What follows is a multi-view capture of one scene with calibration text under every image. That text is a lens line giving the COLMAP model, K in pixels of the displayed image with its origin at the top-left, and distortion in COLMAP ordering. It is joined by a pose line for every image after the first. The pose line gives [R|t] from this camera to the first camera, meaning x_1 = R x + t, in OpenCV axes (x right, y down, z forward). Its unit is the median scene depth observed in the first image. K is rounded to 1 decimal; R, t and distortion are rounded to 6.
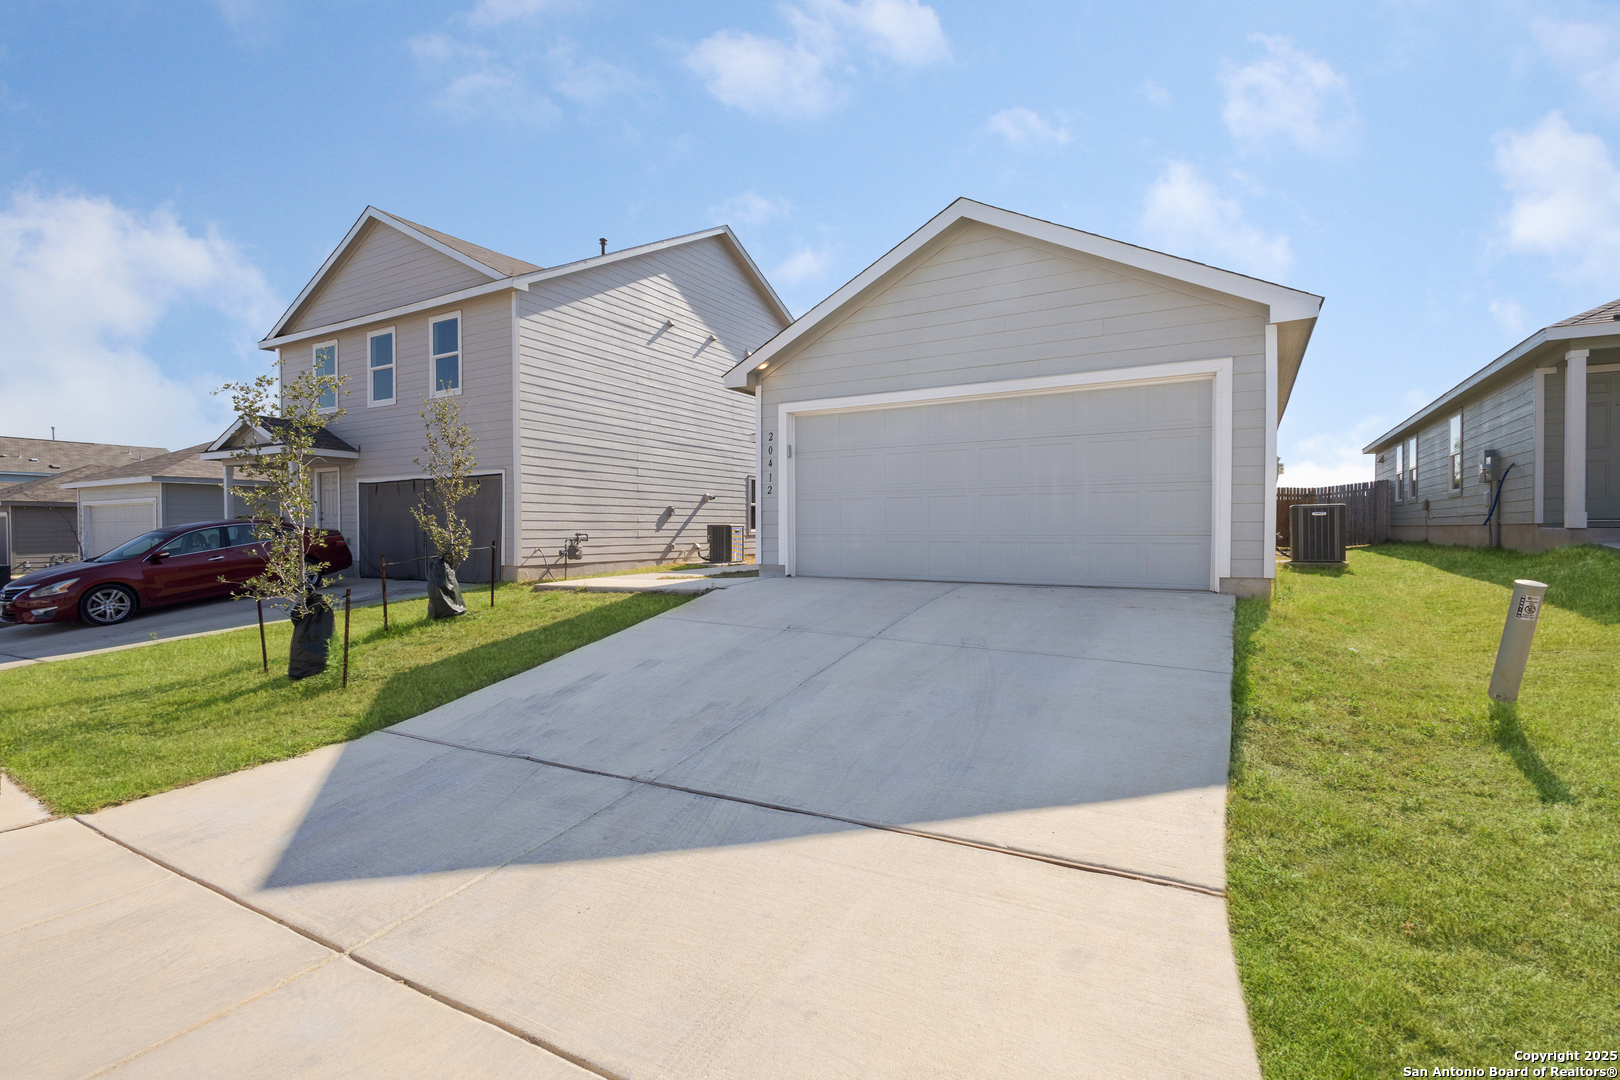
lens RADIAL K [[751.7, 0, 812.4], [0, 751.7, 538.5], [0, 0, 1]] dist [0.001420, 0.000463]
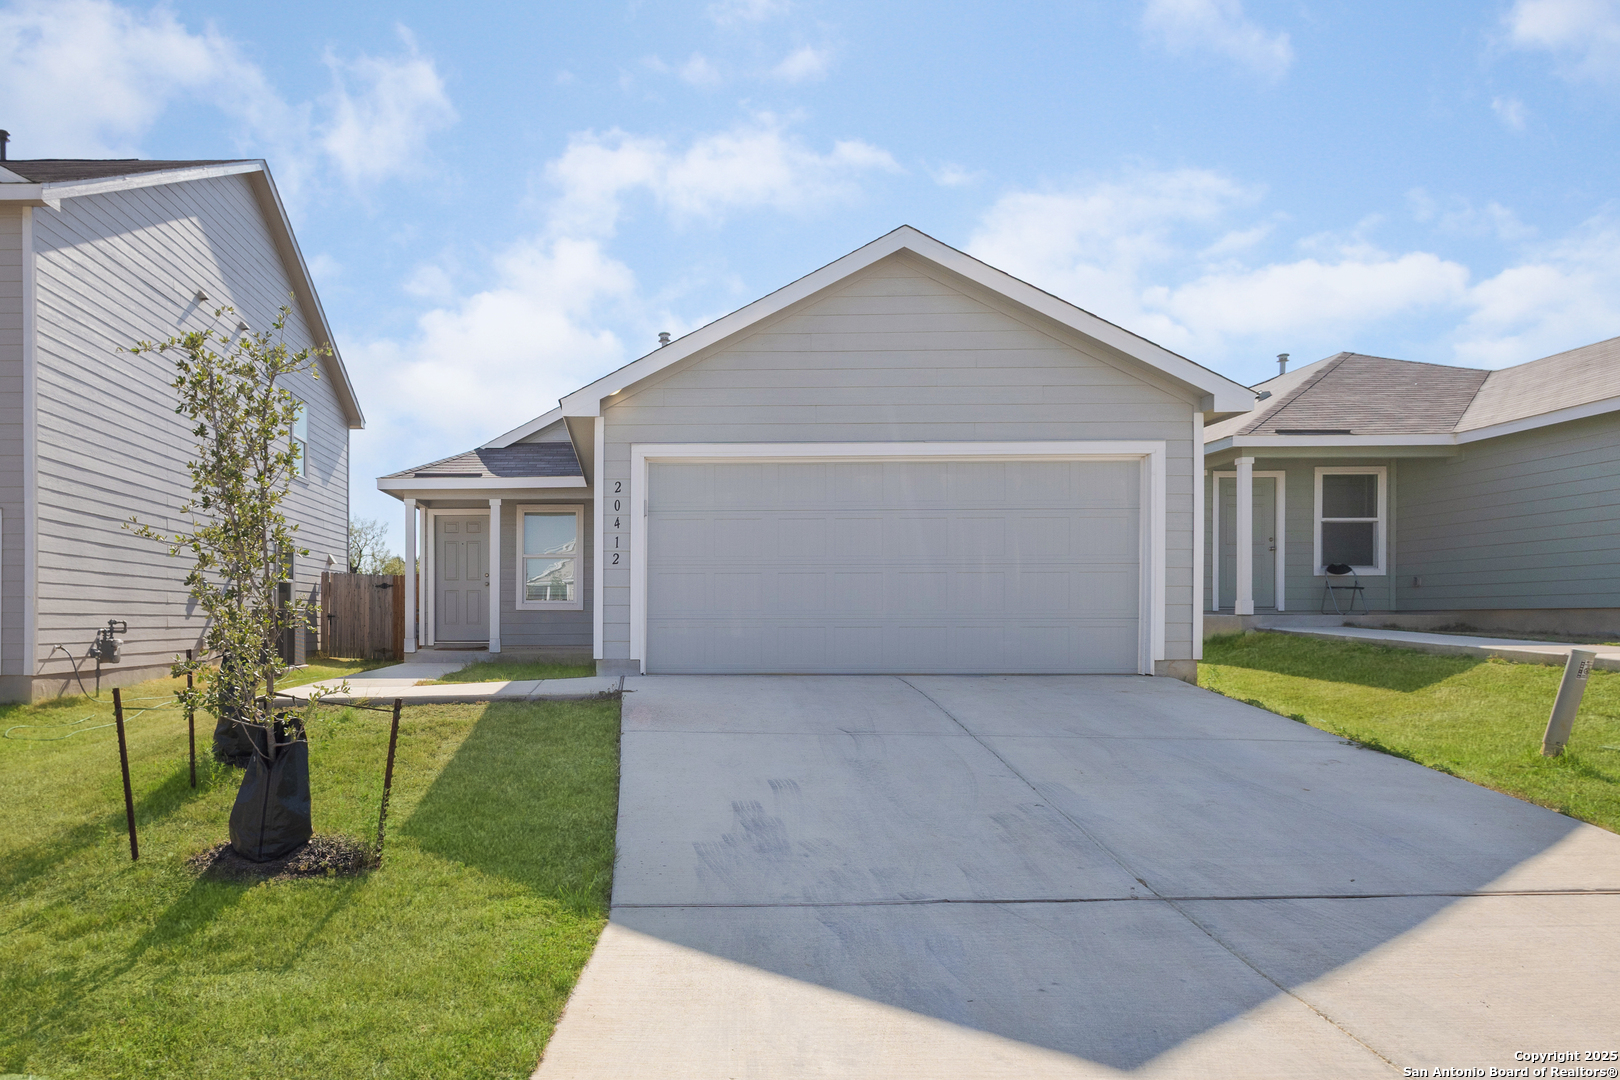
lens RADIAL K [[964.0, 0, 800.2], [0, 964.0, 619.8], [0, 0, 1]] dist [0.007791, 0.000587]
pose [[0.876471, 0.000049, 0.481454, -0.229370], [0.005297, 0.999938, -0.009746, 0.003977], [-0.481425, 0.011092, 0.876417, 0.050111]]
